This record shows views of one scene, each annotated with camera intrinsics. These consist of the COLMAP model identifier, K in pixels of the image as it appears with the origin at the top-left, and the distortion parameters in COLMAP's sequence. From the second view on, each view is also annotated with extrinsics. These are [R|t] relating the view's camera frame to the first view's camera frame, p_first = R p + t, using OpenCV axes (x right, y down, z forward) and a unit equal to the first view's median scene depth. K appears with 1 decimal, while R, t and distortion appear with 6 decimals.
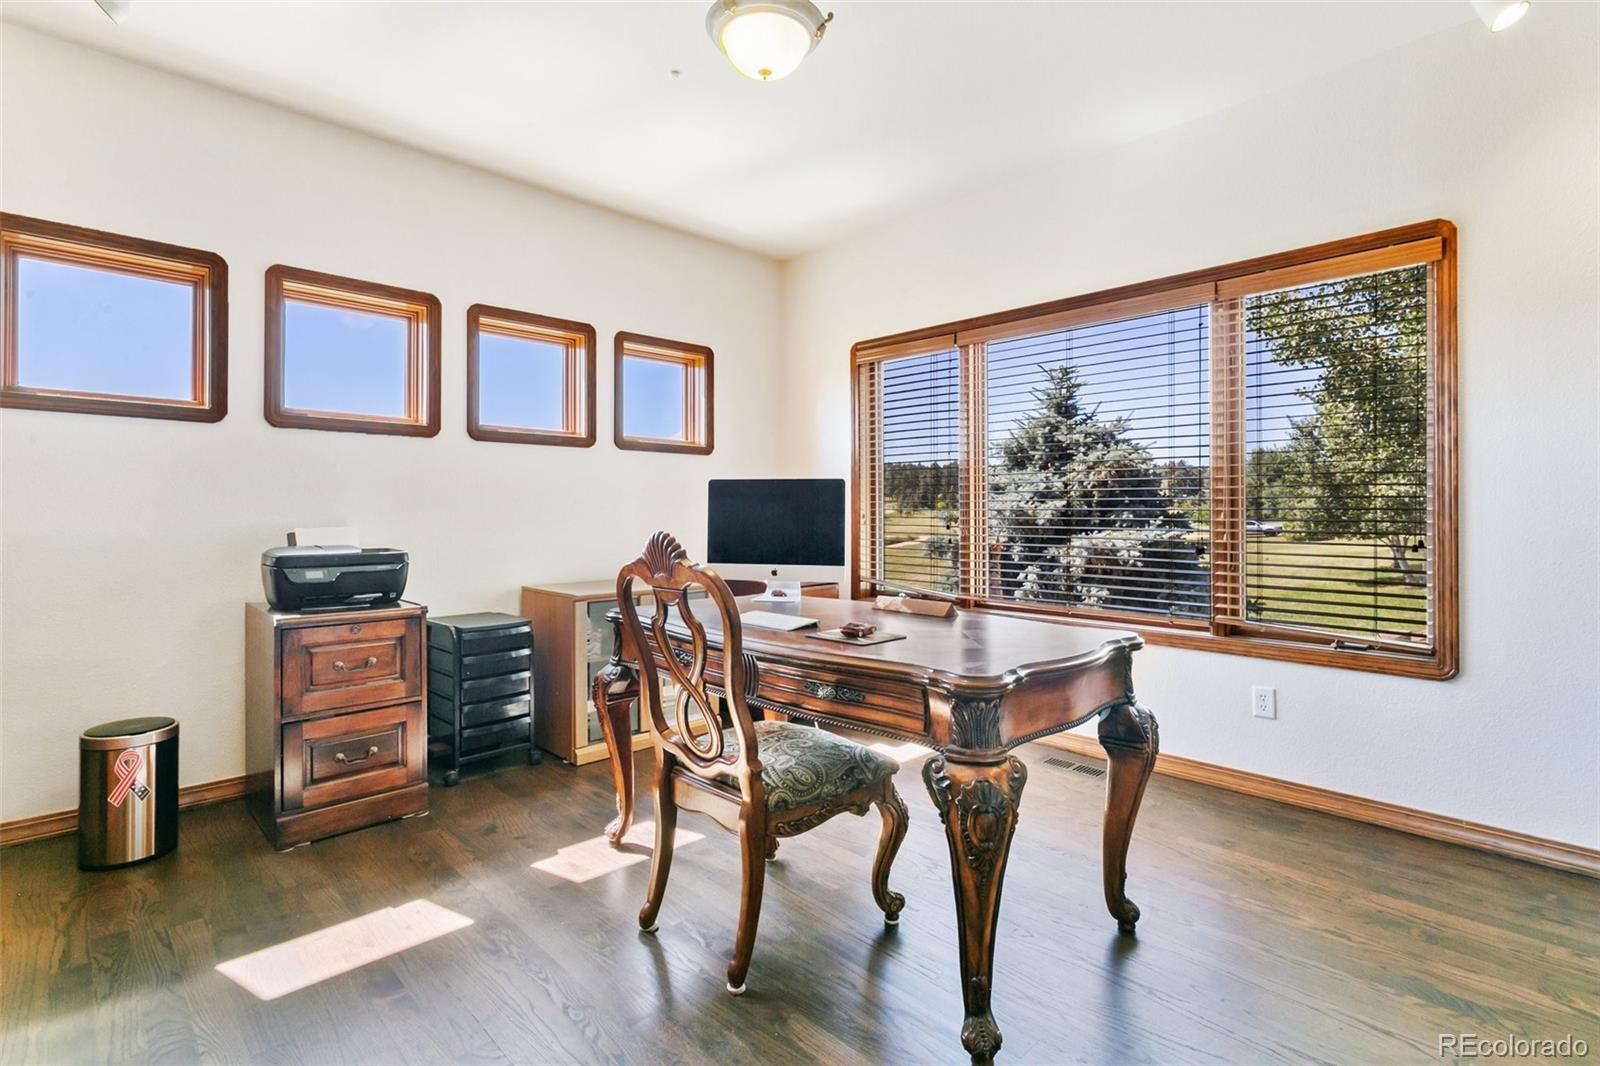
lens RADIAL K [[760.7, 0, 794.6], [0, 760.7, 515.0], [0, 0, 1]] dist [0.003152, -0.000088]
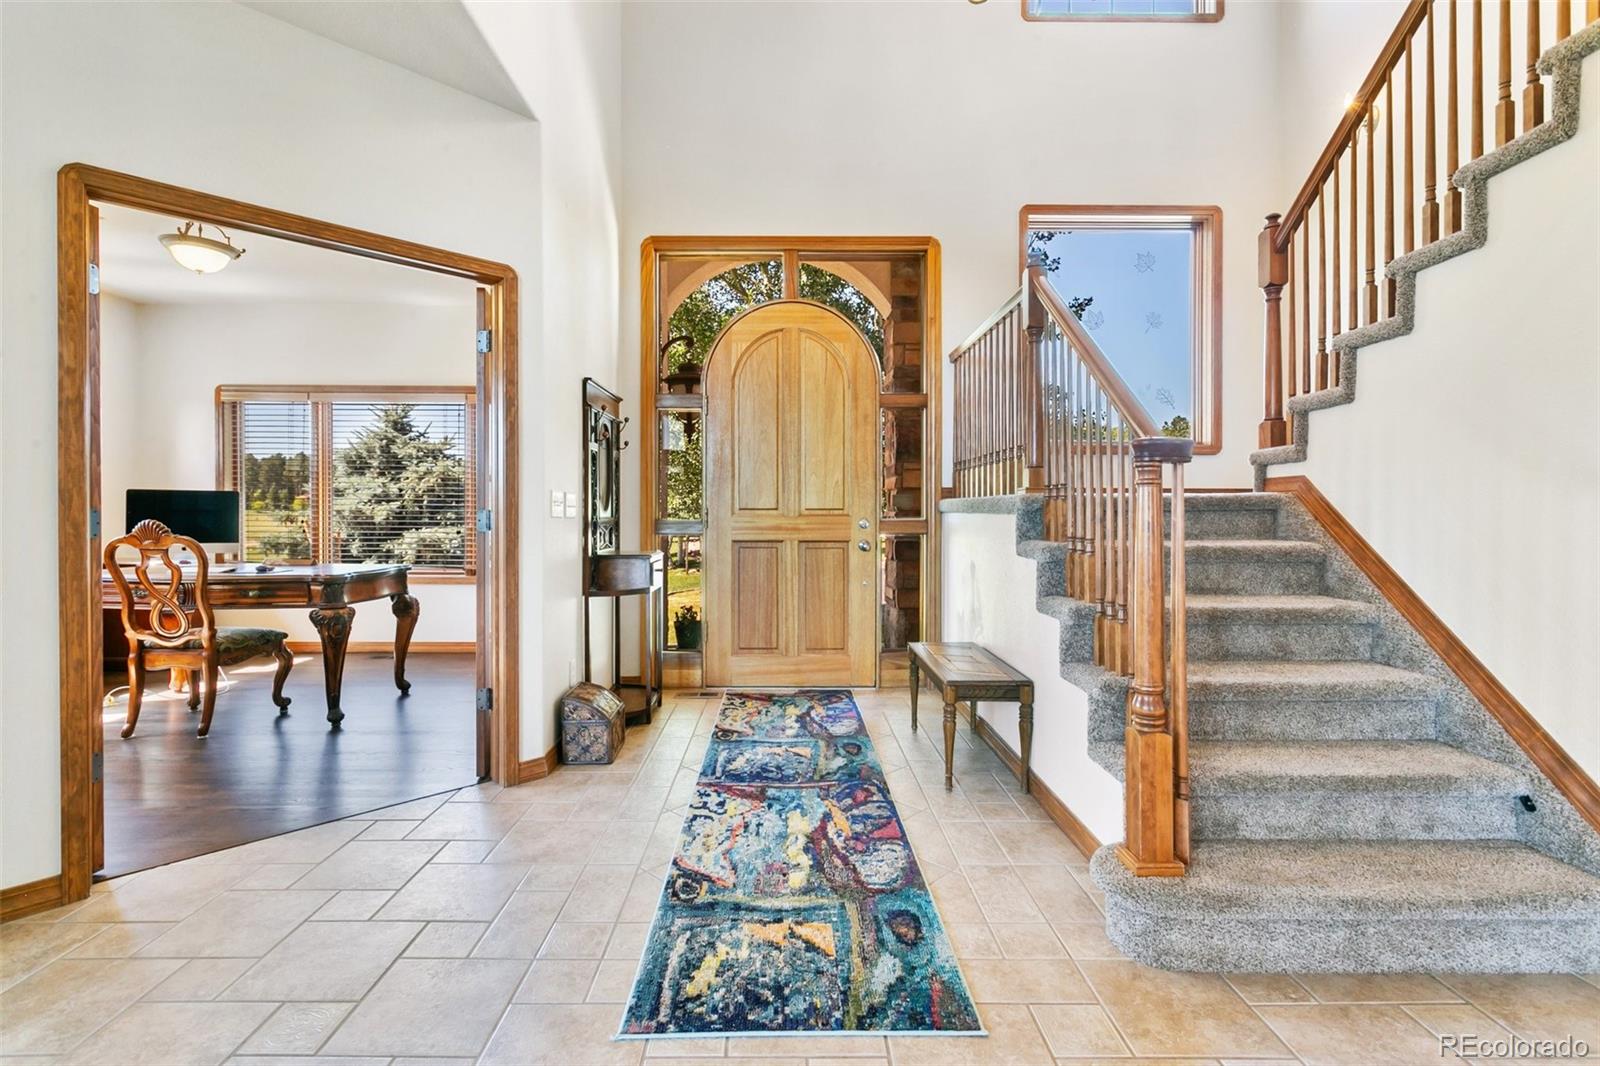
lens RADIAL K [[760.7, 0, 794.6], [0, 760.7, 515.0], [0, 0, 1]] dist [0.003152, -0.000088]
pose [[0.693139, -0.000126, 0.720804, -0.187474], [0.001383, 0.999998, -0.001155, 0.005188], [-0.720803, 0.001798, 0.693138, -0.666756]]
